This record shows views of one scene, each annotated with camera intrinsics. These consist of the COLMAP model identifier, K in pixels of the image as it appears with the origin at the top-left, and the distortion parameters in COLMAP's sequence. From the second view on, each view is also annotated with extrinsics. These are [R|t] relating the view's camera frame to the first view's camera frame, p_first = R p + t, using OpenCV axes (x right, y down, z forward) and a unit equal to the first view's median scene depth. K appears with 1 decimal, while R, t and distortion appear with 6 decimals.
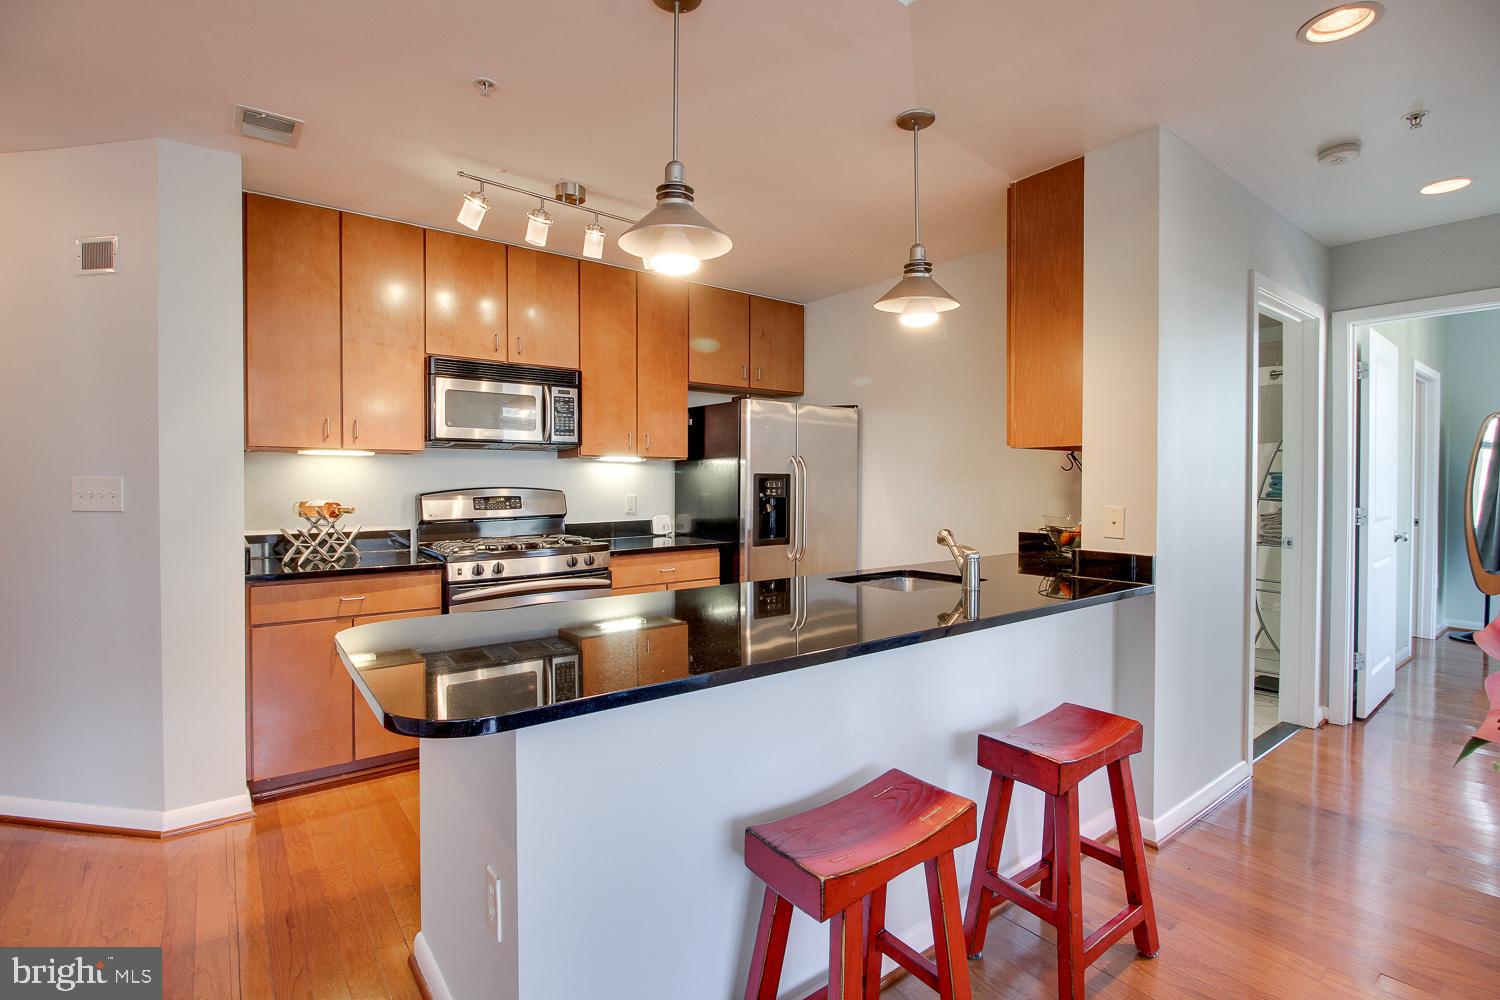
lens RADIAL K [[688.8, 0, 731.9], [0, 688.8, 498.1], [0, 0, 1]] dist [-0.005001, -0.010834]
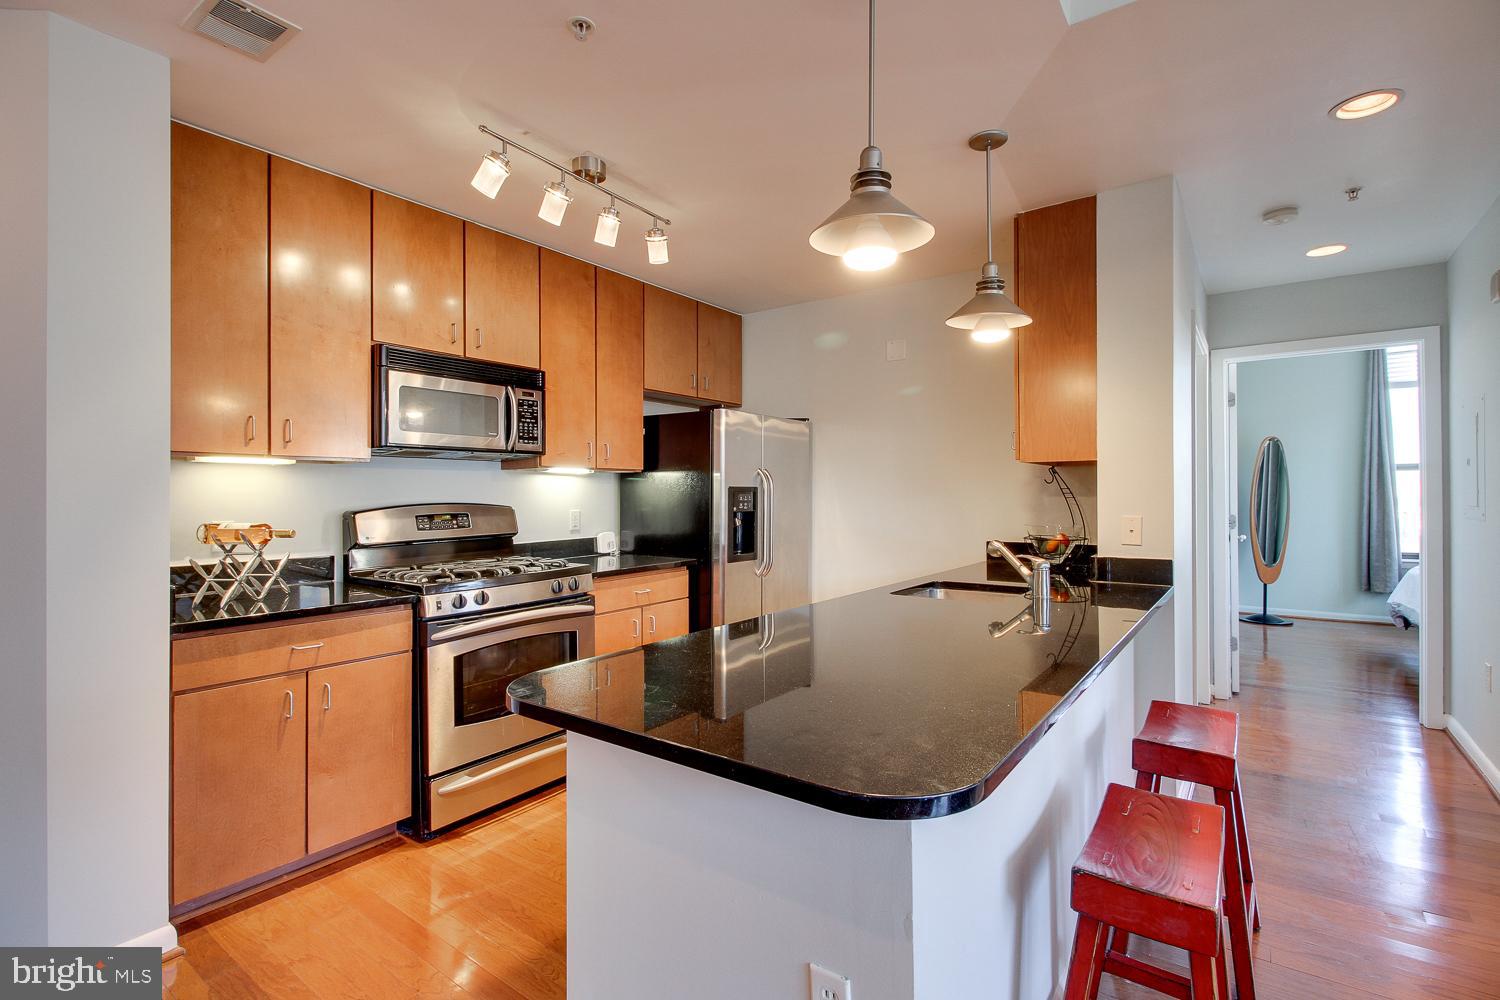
lens RADIAL K [[688.8, 0, 718.9], [0, 688.8, 498.6], [0, 0, 1]] dist [-0.005001, -0.010834]
pose [[0.957375, -0.006370, 0.288777, -0.306311], [0.011898, 0.999778, -0.017392, -0.002834], [-0.288602, 0.020087, 0.957238, 0.105993]]
